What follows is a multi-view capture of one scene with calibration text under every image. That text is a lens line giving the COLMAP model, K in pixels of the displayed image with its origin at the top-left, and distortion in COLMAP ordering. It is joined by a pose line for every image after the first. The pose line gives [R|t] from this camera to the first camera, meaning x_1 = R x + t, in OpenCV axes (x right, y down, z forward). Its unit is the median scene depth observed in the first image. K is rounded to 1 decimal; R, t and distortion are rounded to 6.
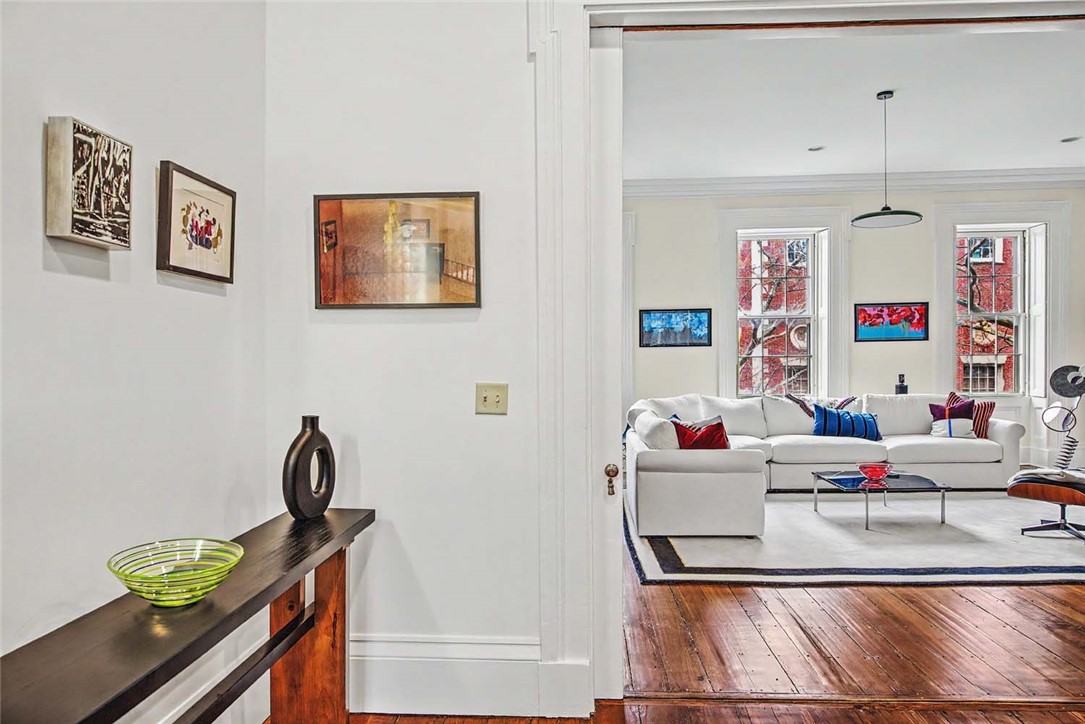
lens RADIAL K [[715.2, 0, 545.0], [0, 715.2, 363.6], [0, 0, 1]] dist [-0.008512, -0.006812]
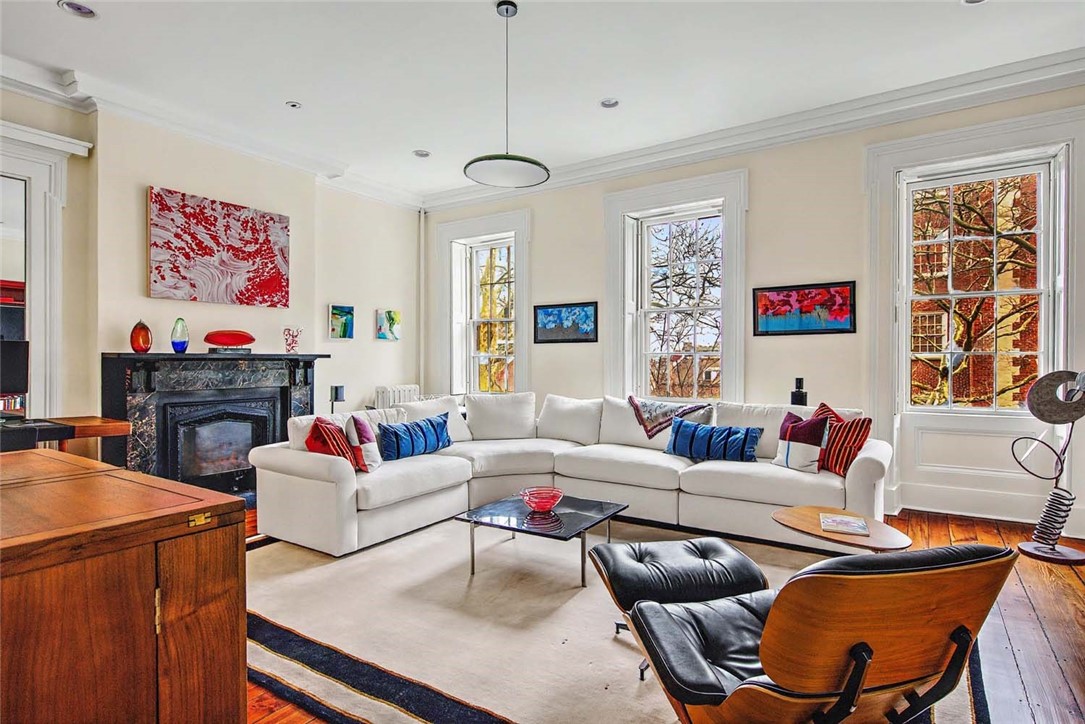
lens RADIAL K [[566.1, 0, 548.6], [0, 566.1, 360.4], [0, 0, 1]] dist [0.000398, -0.001645]
pose [[0.867961, 0.012077, -0.496486, 0.600956], [-0.013314, 0.999911, 0.001046, -0.000784], [0.496454, 0.005702, 0.868044, 0.366124]]
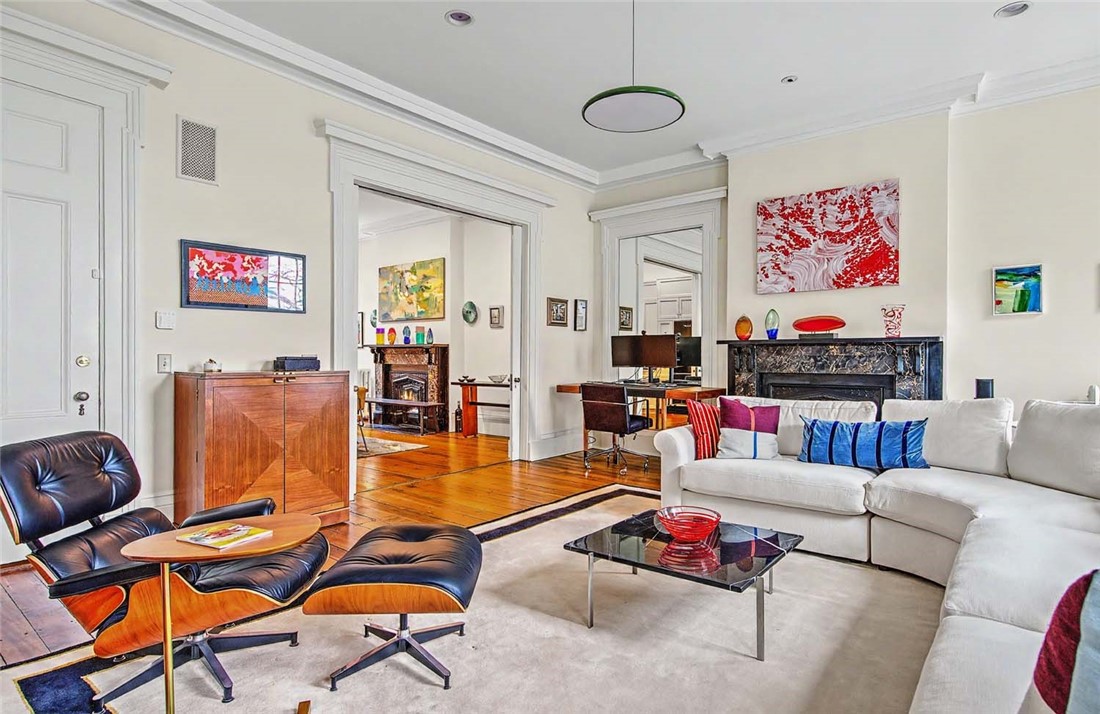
lens RADIAL K [[576.3, 0, 556.4], [0, 576.3, 359.1], [0, 0, 1]] dist [0.002032, -0.000565]
pose [[-0.578183, 0.012217, -0.815816, 0.692413], [-0.000138, 0.999886, 0.015071, 0.011014], [0.815907, 0.008826, -0.578116, 0.915013]]
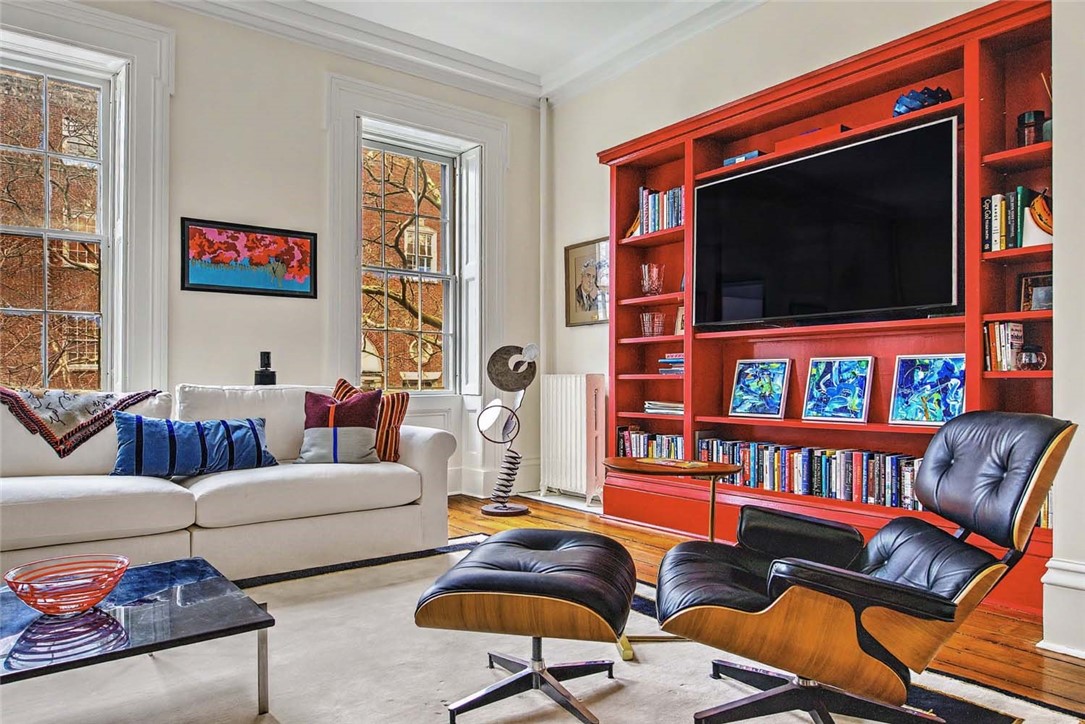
lens RADIAL K [[705.7, 0, 536.6], [0, 705.7, 381.4], [0, 0, 1]] dist [-0.006059, -0.003958]
pose [[0.755659, 0.013727, 0.654821, 0.319811], [-0.006366, 0.999887, -0.013615, 0.046372], [-0.654934, 0.006119, 0.755661, 0.477641]]
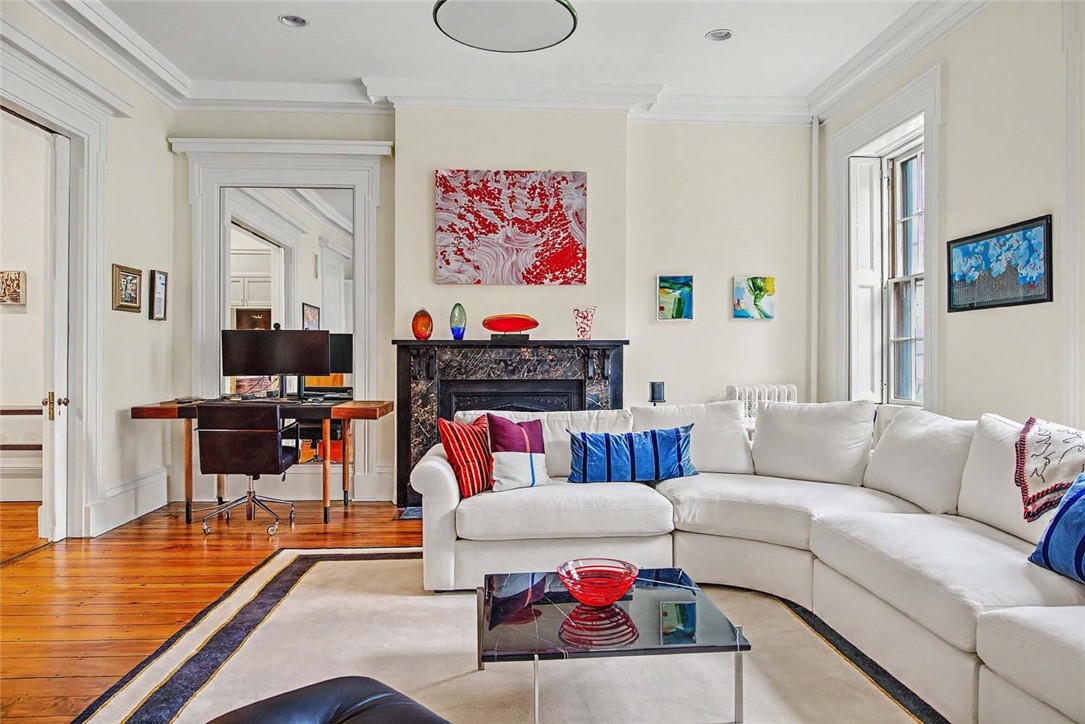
lens RADIAL K [[704.1, 0, 549.4], [0, 704.1, 364.2], [0, 0, 1]] dist [0.001110, -0.004779]
pose [[0.126388, 0.018446, -0.991809, 0.682644], [-0.007255, 0.999818, 0.017670, 0.009042], [0.991954, 0.004962, 0.126498, 0.714561]]
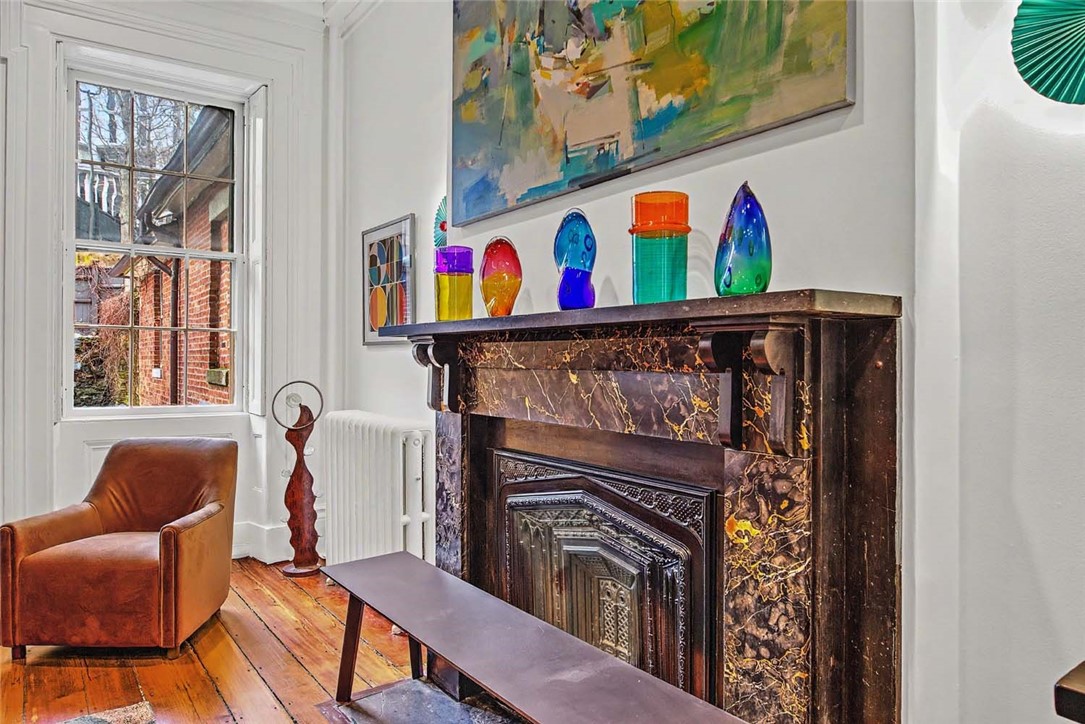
lens RADIAL K [[715.2, 0, 545.0], [0, 715.2, 363.6], [0, 0, 1]] dist [-0.008512, -0.006812]
pose [[-0.774526, 0.010176, -0.632460, 0.053378], [0.003137, 0.999920, 0.012248, 0.013069], [0.632534, 0.007502, -0.774496, 0.144924]]
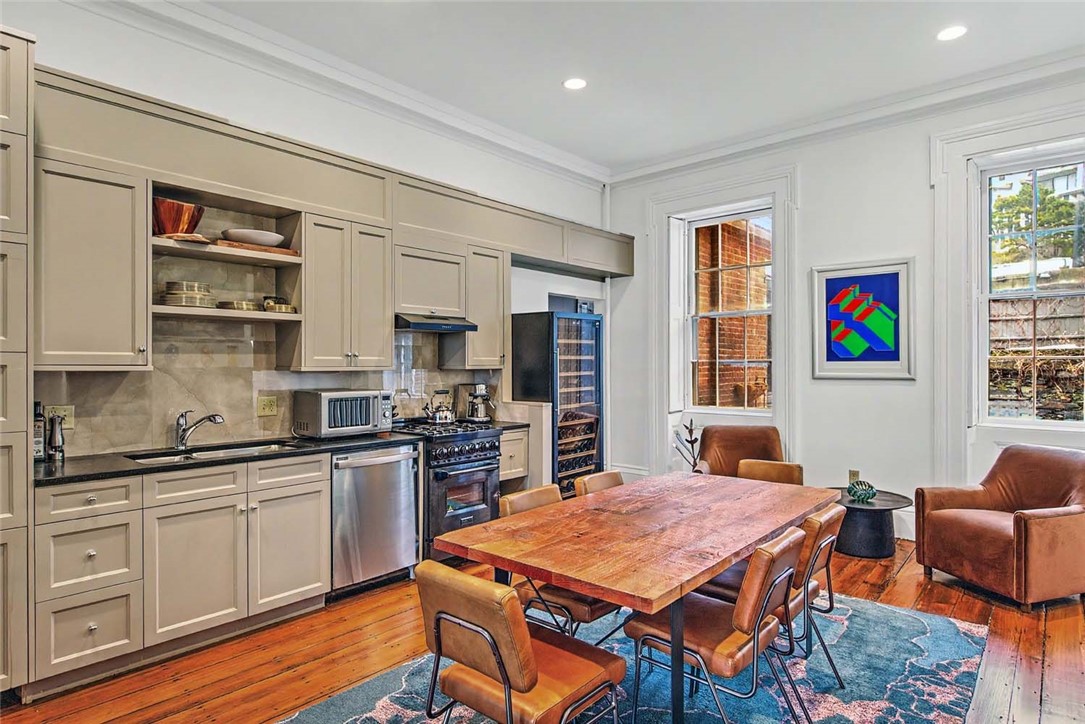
lens RADIAL K [[609.7, 0, 547.3], [0, 609.7, 369.9], [0, 0, 1]] dist [0.004911, -0.009113]
pose [[-0.800364, 0.008509, 0.599454, -0.023063], [0.014995, 0.999871, 0.005828, -0.006942], [-0.599327, 0.013653, -0.800388, 0.282391]]
